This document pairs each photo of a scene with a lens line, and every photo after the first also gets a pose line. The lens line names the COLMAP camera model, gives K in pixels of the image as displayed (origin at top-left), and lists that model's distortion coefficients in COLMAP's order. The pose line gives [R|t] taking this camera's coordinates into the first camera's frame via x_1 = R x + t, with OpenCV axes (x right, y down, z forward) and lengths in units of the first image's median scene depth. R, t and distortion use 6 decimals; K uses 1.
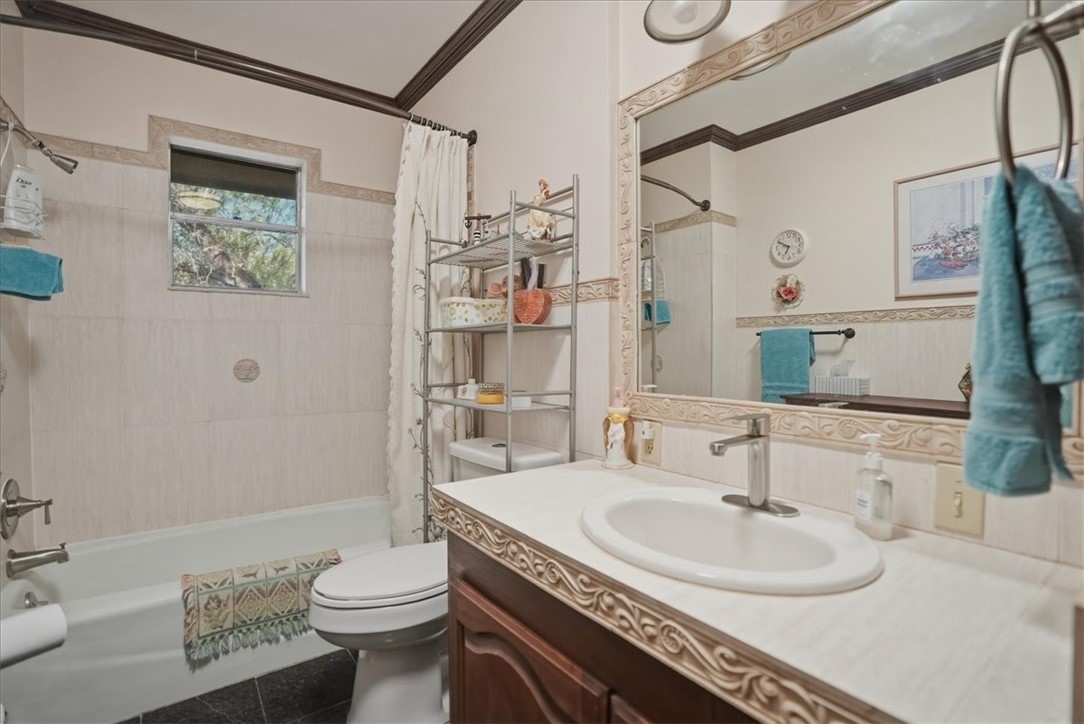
lens RADIAL K [[508.1, 0, 545.6], [0, 508.1, 355.3], [0, 0, 1]] dist [-0.074794, 0.028460]
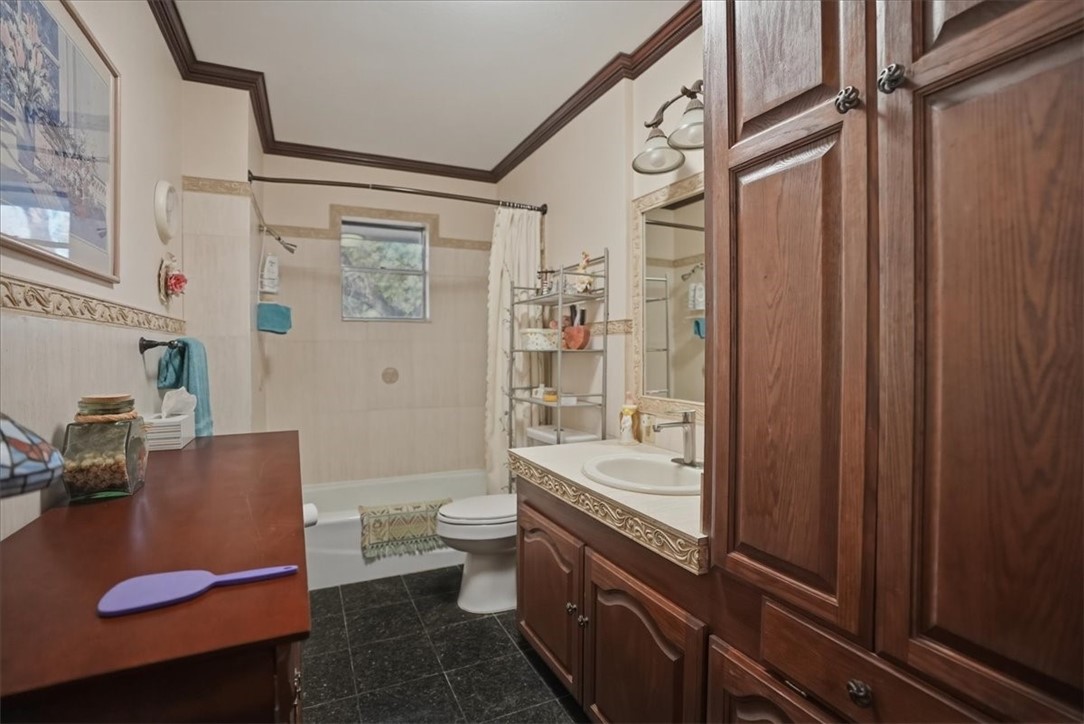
lens RADIAL K [[508.1, 0, 545.6], [0, 508.1, 355.3], [0, 0, 1]] dist [-0.074794, 0.028460]
pose [[0.980289, 0.001342, -0.197566, 0.174429], [-0.001140, 0.999999, 0.001136, -0.043313], [0.197567, -0.000888, 0.980289, -0.480817]]
